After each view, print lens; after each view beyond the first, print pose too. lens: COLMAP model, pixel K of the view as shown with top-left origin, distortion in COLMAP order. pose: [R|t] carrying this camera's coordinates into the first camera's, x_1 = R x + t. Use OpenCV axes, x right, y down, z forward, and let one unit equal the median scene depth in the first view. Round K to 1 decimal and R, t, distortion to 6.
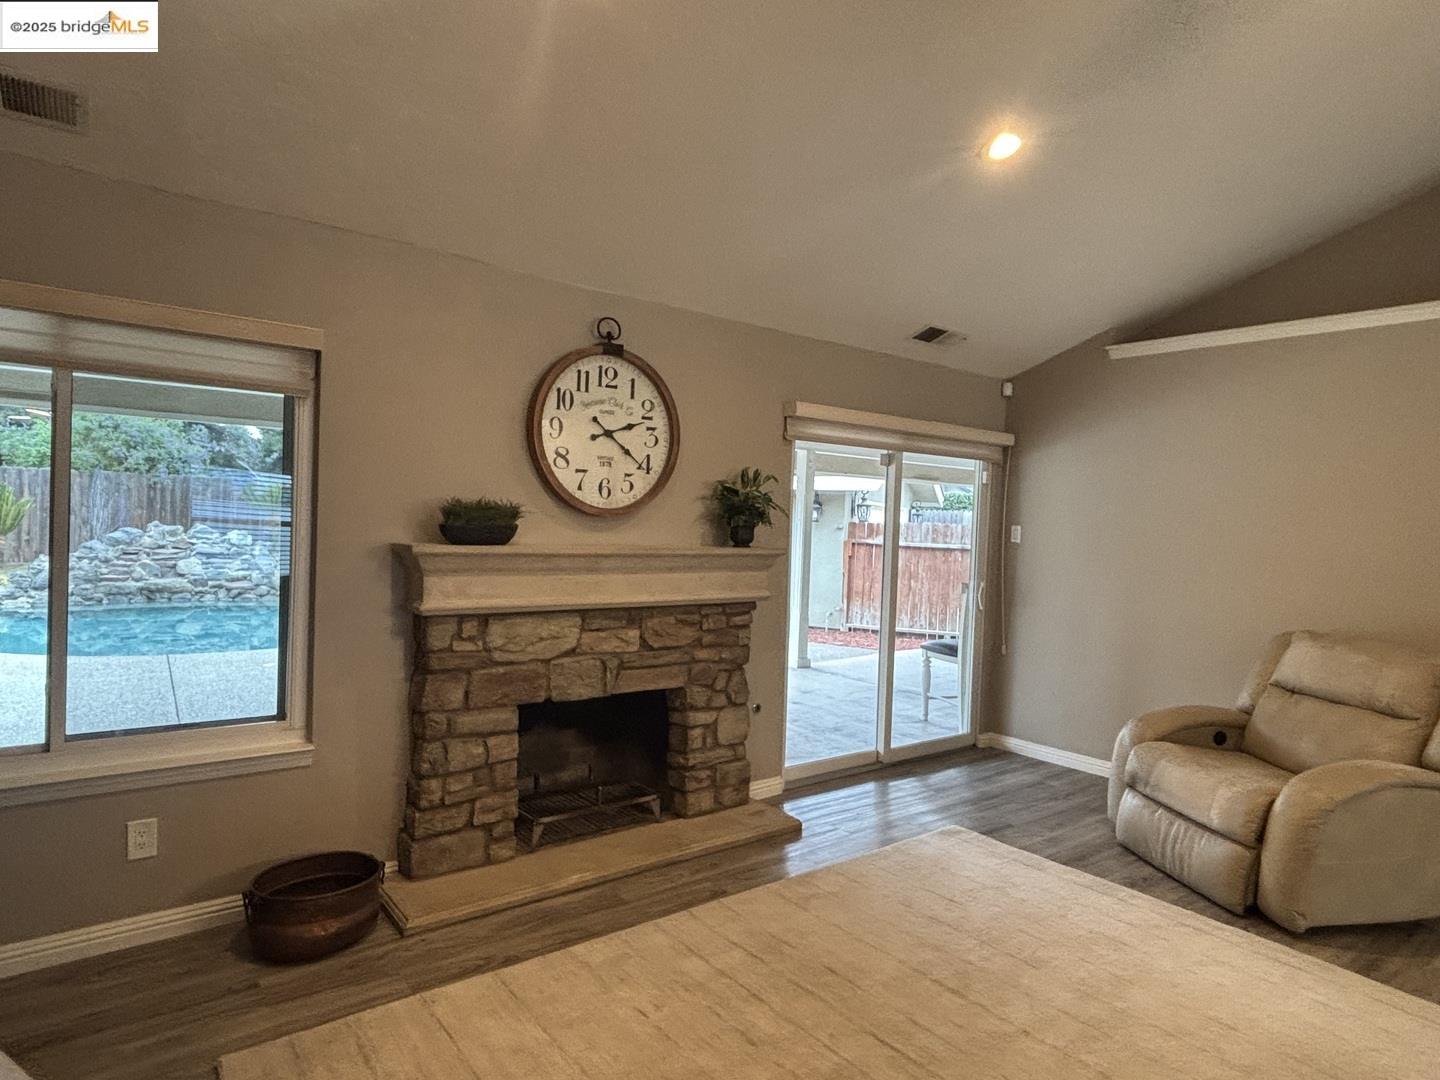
lens RADIAL K [[847.5, 0, 719.4], [0, 847.5, 537.1], [0, 0, 1]] dist [0.002541, -0.008004]
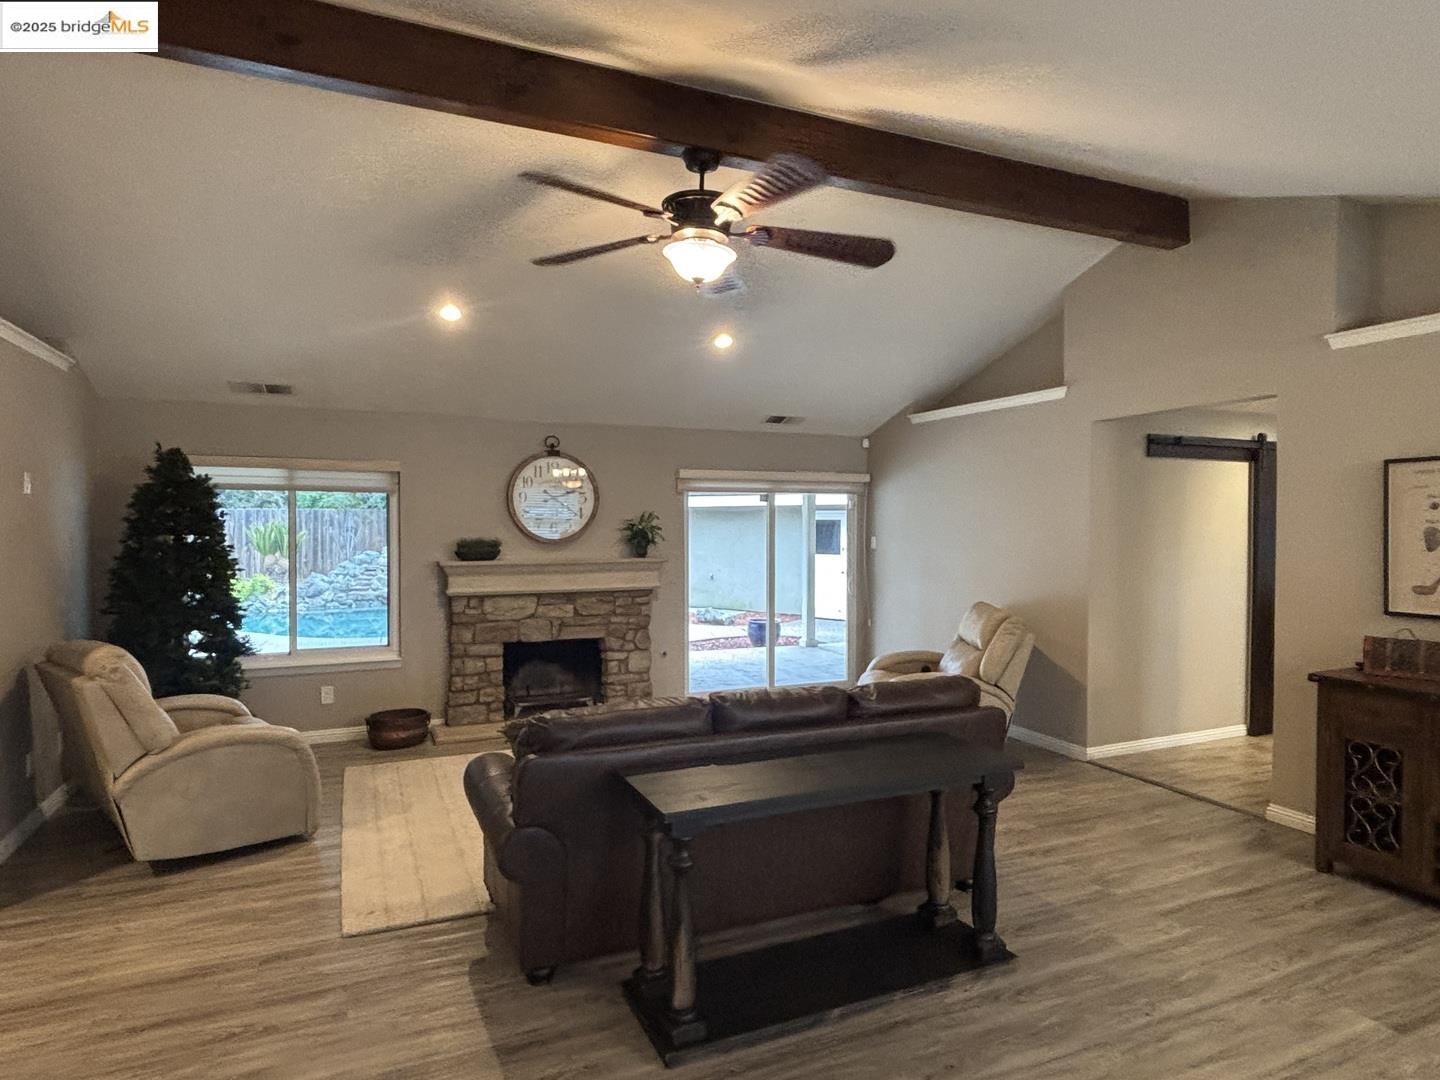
lens RADIAL K [[847.5, 0, 721.7], [0, 847.5, 538.8], [0, 0, 1]] dist [0.002541, -0.008004]
pose [[0.971368, -0.030179, -0.235656, 0.662070], [0.028697, 0.999541, -0.009713, -0.005794], [0.235841, 0.002672, 0.971788, -0.711646]]
